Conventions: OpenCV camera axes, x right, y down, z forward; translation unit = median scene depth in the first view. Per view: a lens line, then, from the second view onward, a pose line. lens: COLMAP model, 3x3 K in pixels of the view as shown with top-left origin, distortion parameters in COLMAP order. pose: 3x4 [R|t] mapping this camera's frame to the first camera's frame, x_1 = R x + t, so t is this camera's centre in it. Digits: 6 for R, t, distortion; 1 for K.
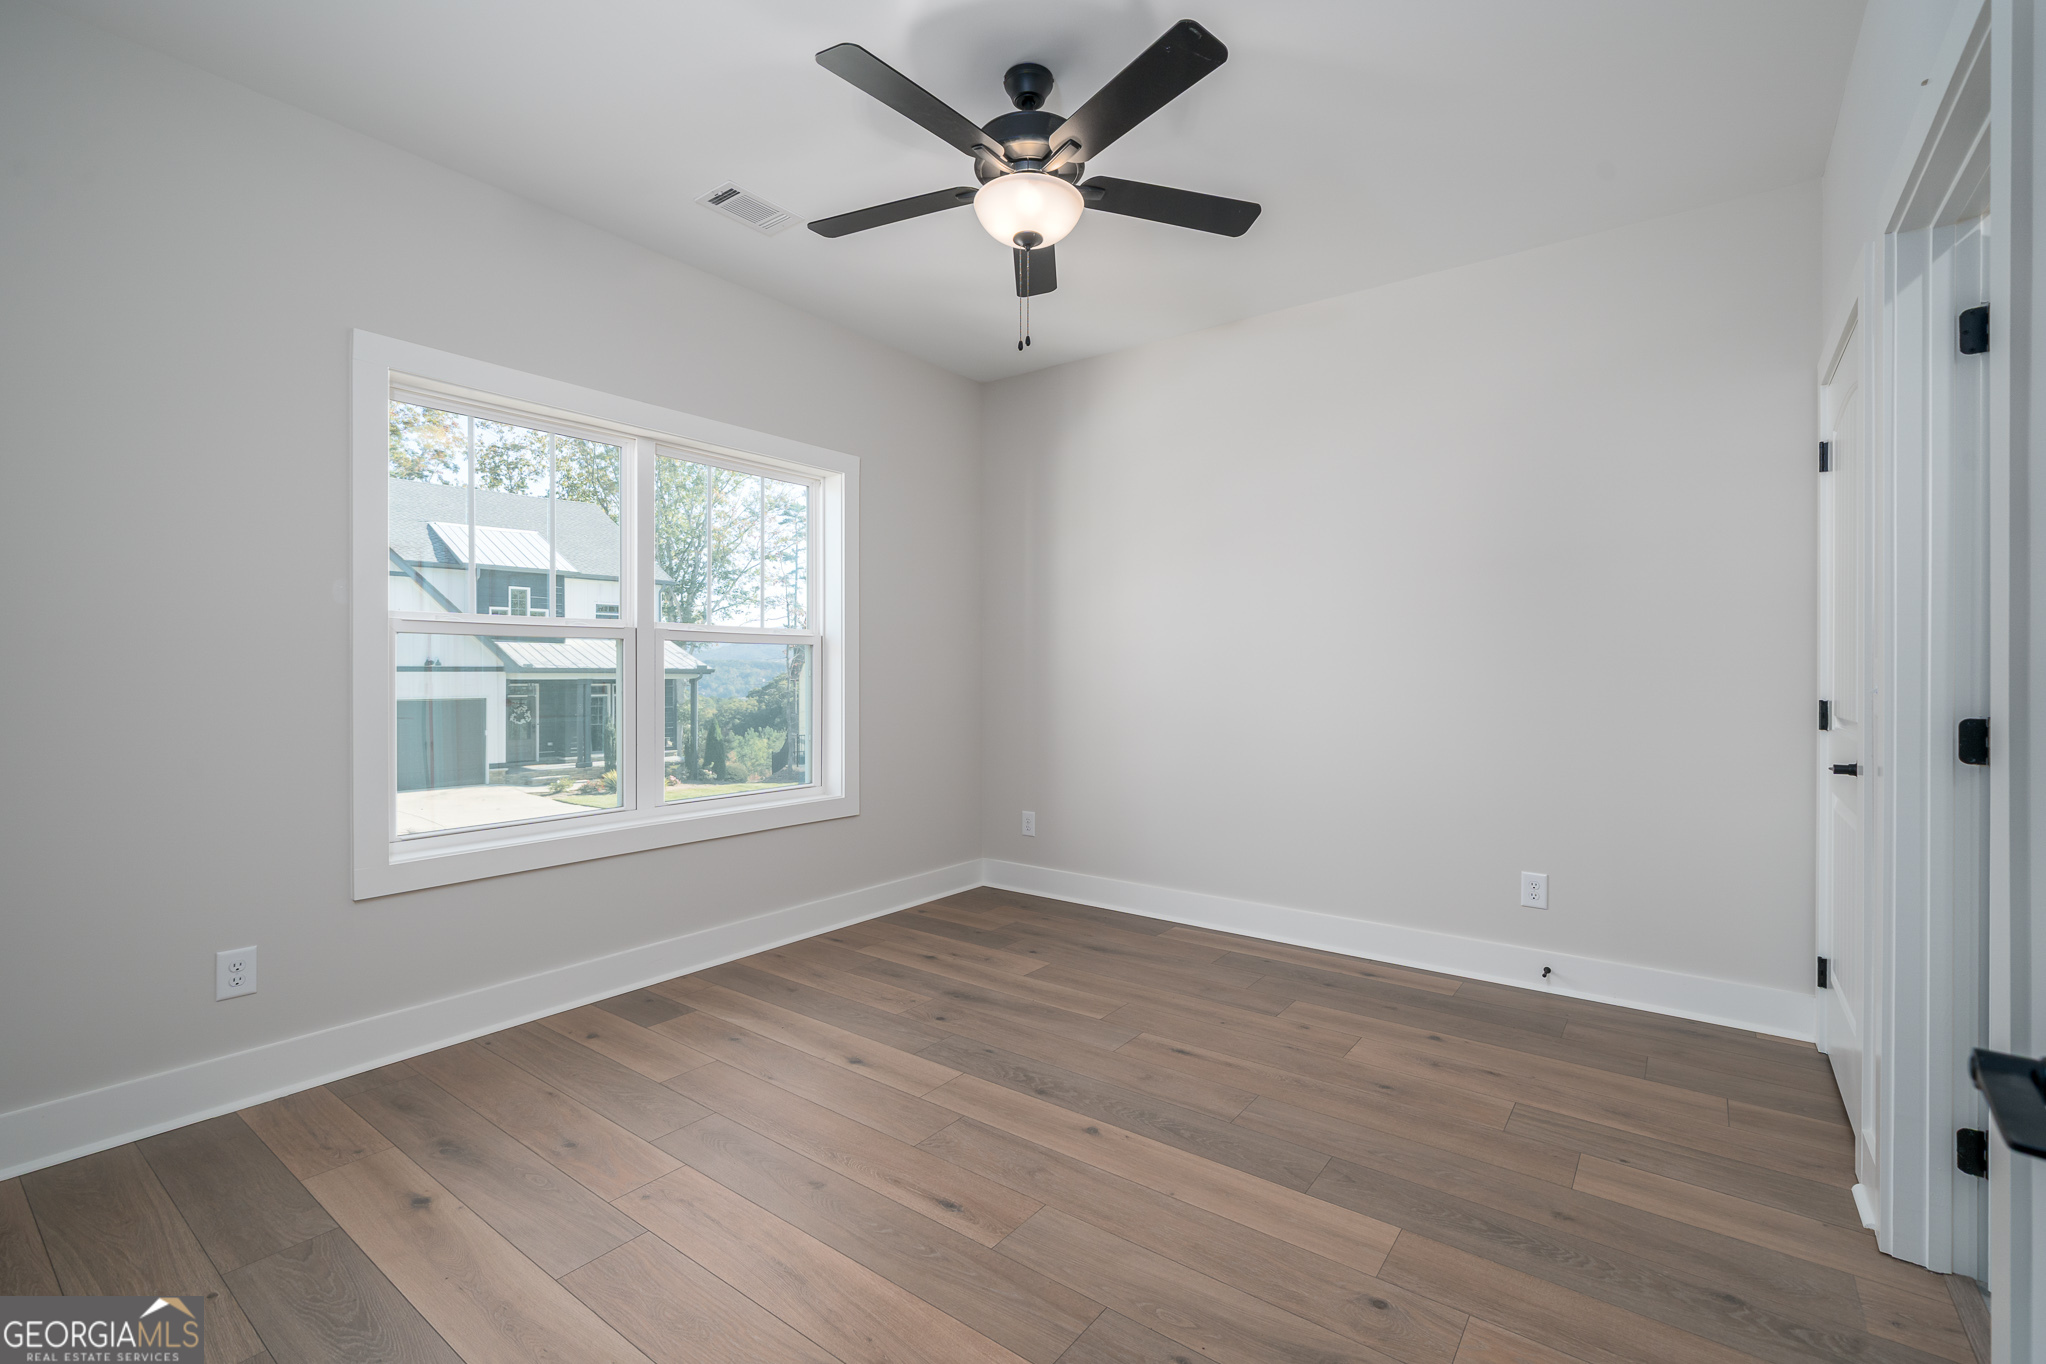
lens RADIAL K [[917.3, 0, 1030.2], [0, 917.3, 678.7], [0, 0, 1]] dist [-0.000035, -0.000251]
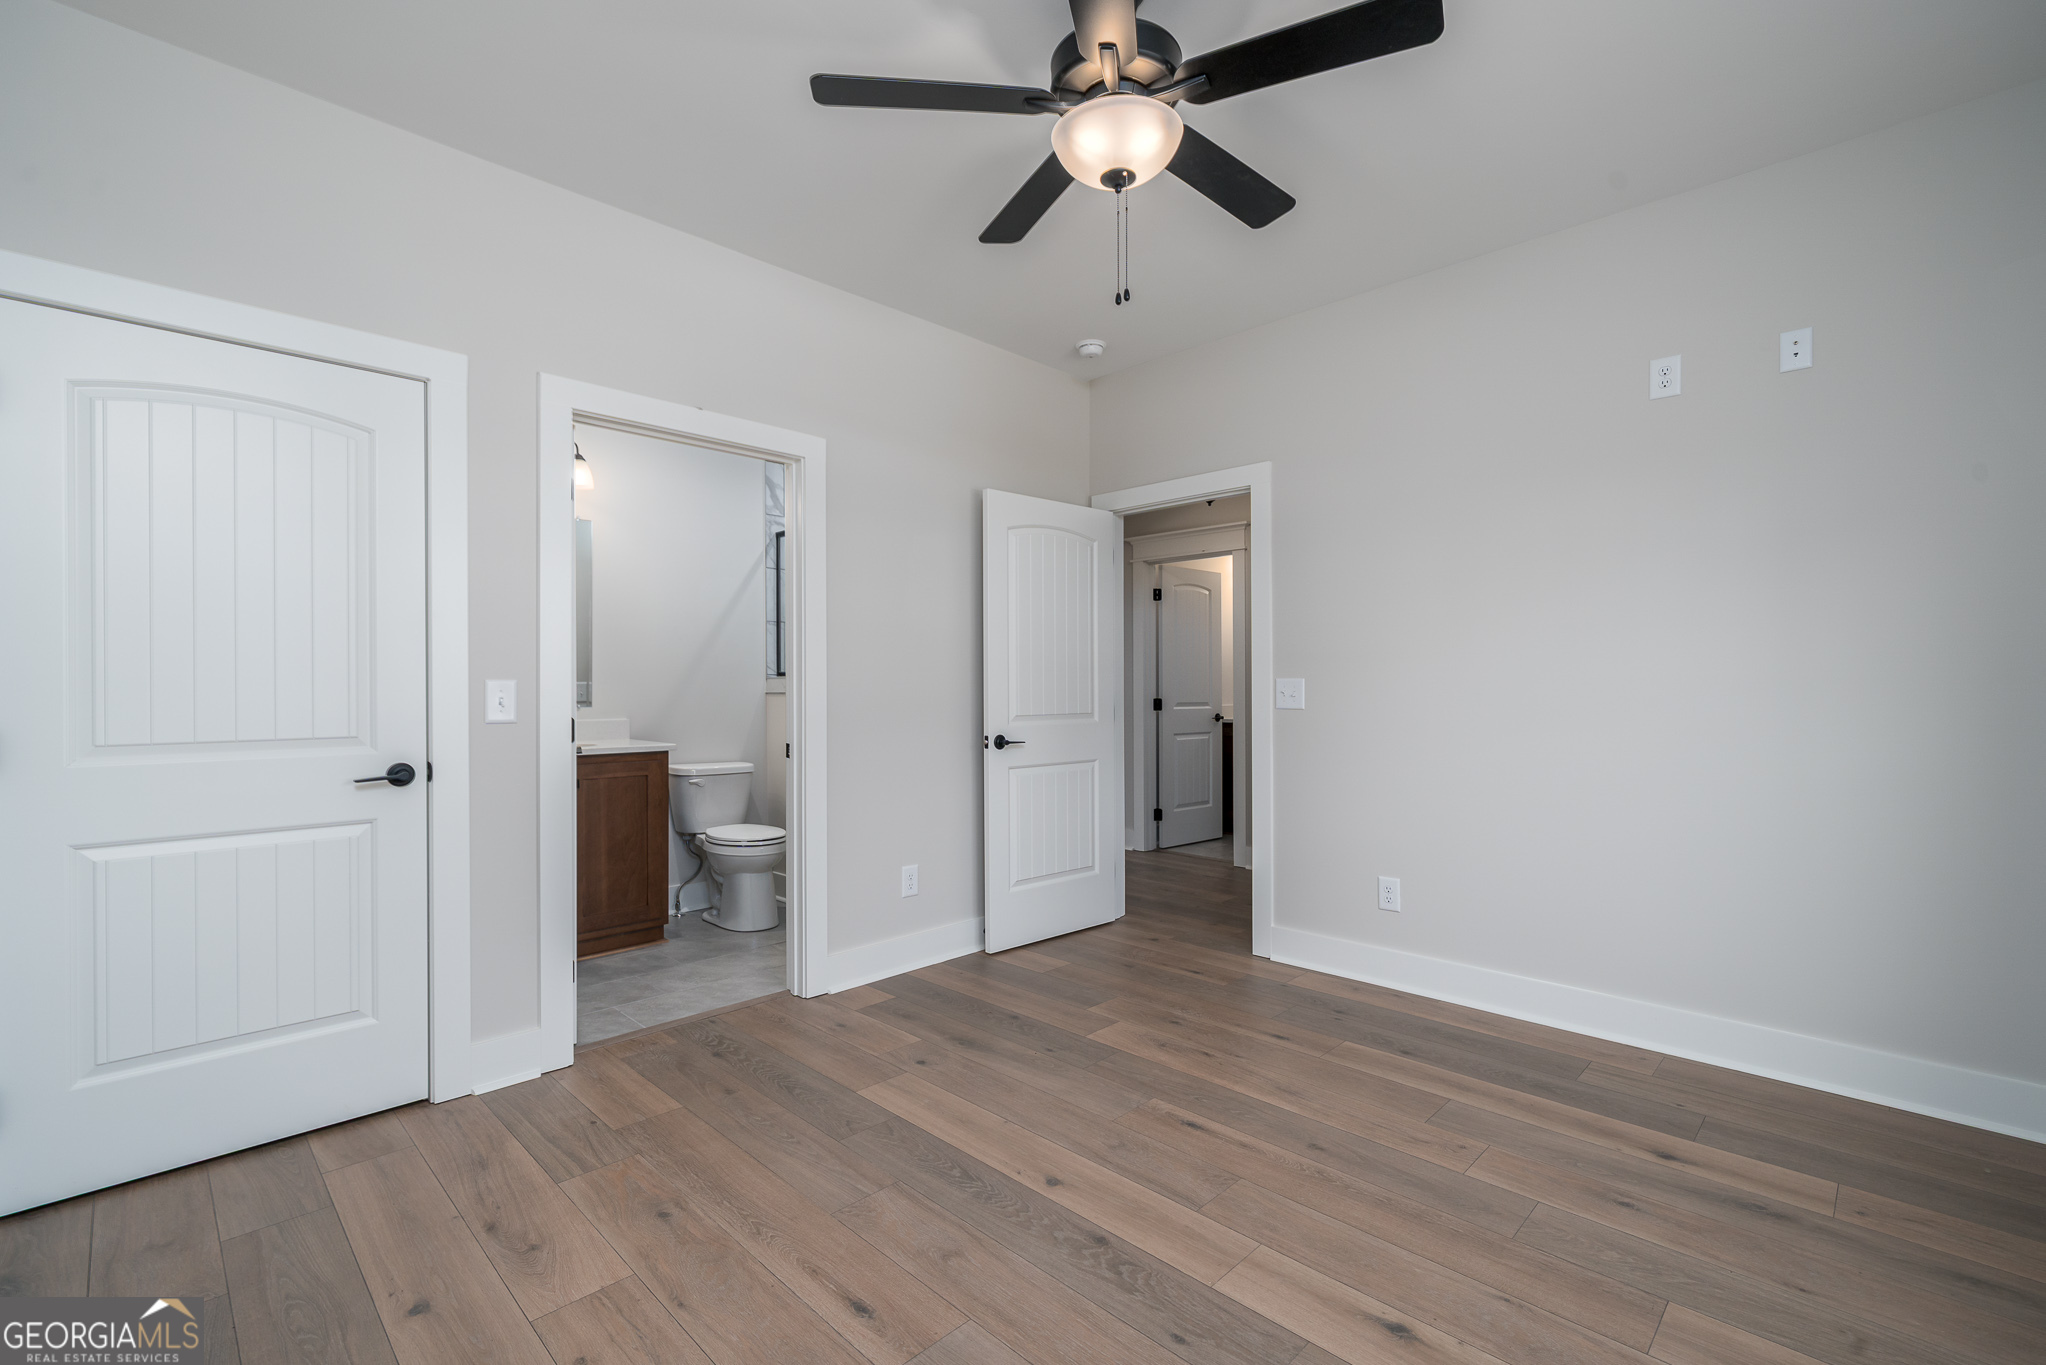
lens RADIAL K [[917.3, 0, 1030.2], [0, 917.3, 679.2], [0, 0, 1]] dist [-0.000035, -0.000251]
pose [[-0.990166, 0.002150, 0.139881, -0.041131], [0.002142, 0.999998, -0.000212, -0.016864], [-0.139881, 0.000090, -0.990168, 1.940592]]
